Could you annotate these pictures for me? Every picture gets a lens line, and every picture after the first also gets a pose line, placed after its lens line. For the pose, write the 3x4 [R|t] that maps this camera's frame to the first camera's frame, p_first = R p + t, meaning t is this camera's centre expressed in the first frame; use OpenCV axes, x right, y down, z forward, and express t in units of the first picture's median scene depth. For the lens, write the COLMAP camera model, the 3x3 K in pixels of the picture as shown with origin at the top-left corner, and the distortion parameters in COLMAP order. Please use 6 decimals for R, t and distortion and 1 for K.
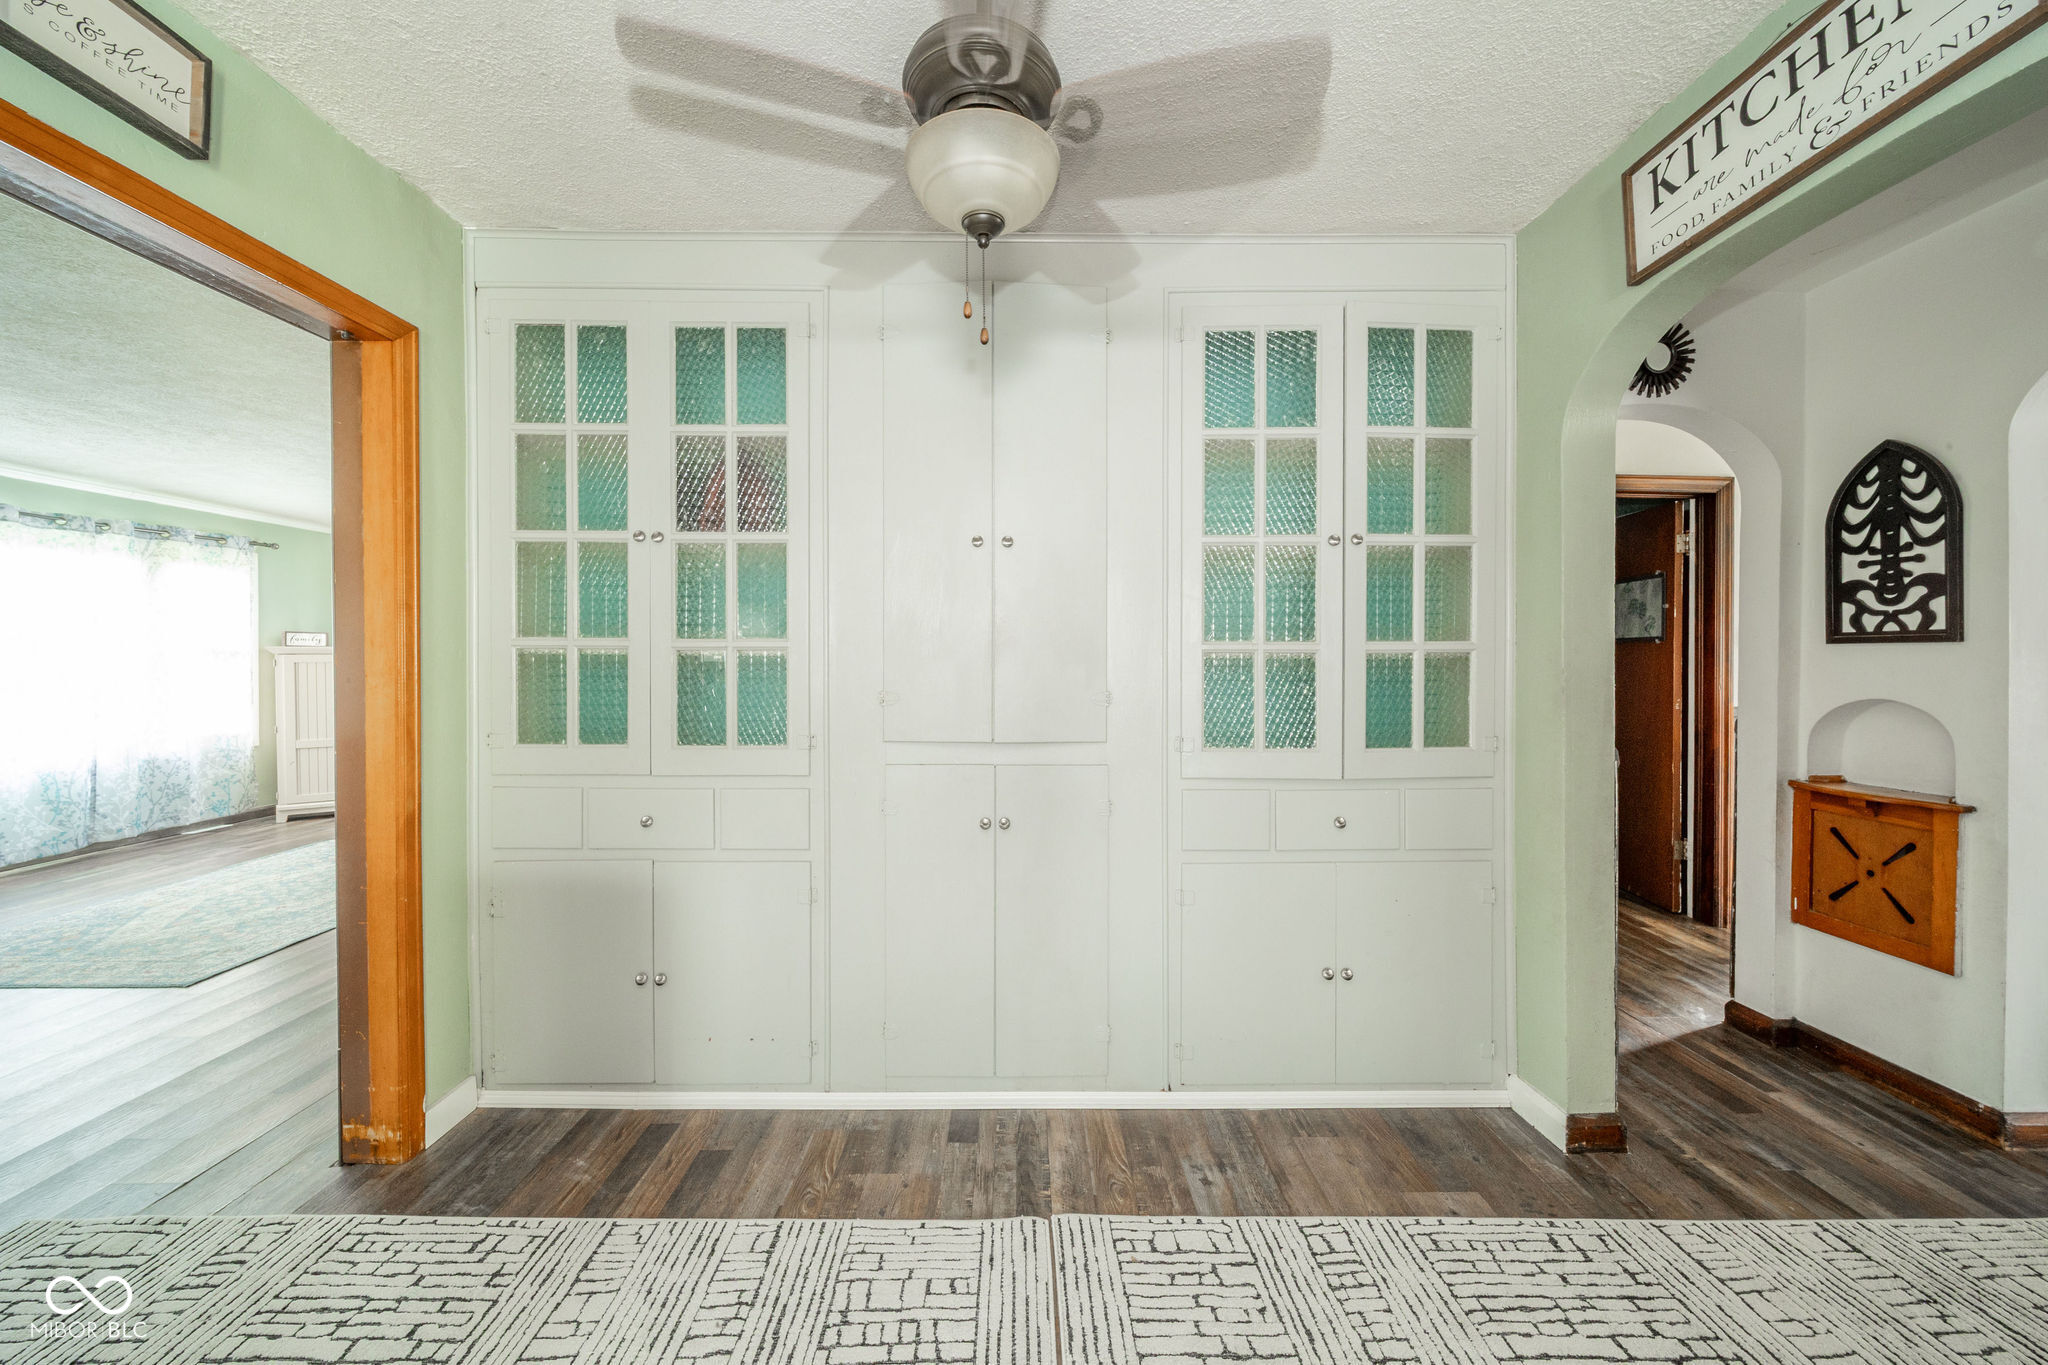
lens RADIAL K [[735.3, 0, 1027.3], [0, 735.3, 667.9], [0, 0, 1]] dist [-0.001221, -0.000235]
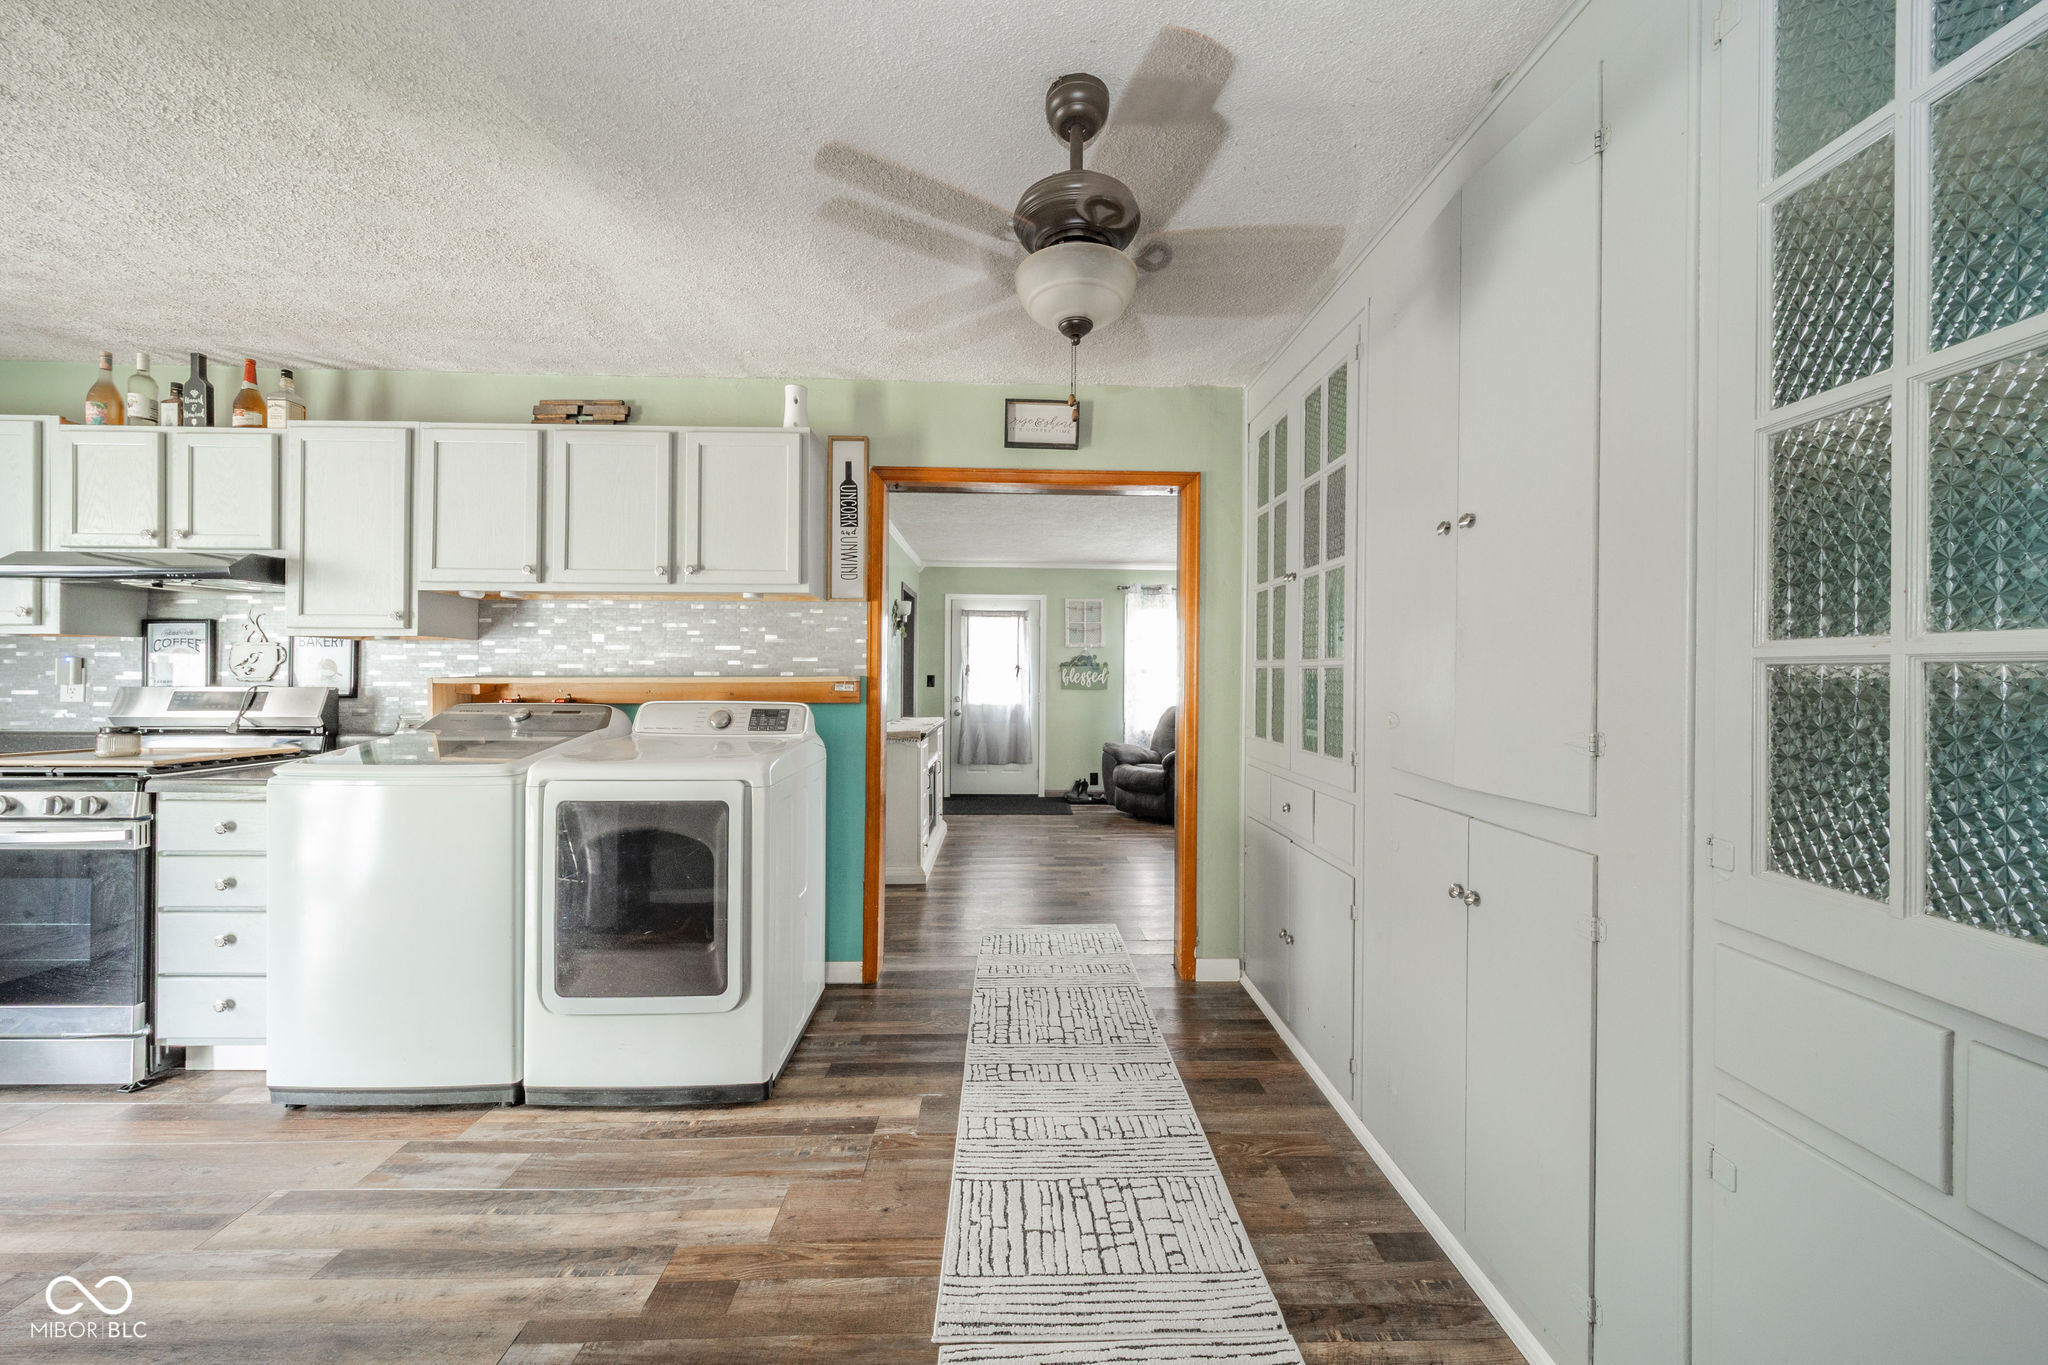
lens RADIAL K [[735.3, 0, 1034.6], [0, 735.3, 667.7], [0, 0, 1]] dist [-0.001221, -0.000235]
pose [[0.030335, -0.007227, -0.999514, 0.868595], [-0.018161, 0.999805, -0.007780, -0.008580], [0.999375, 0.018388, 0.030197, 0.660062]]
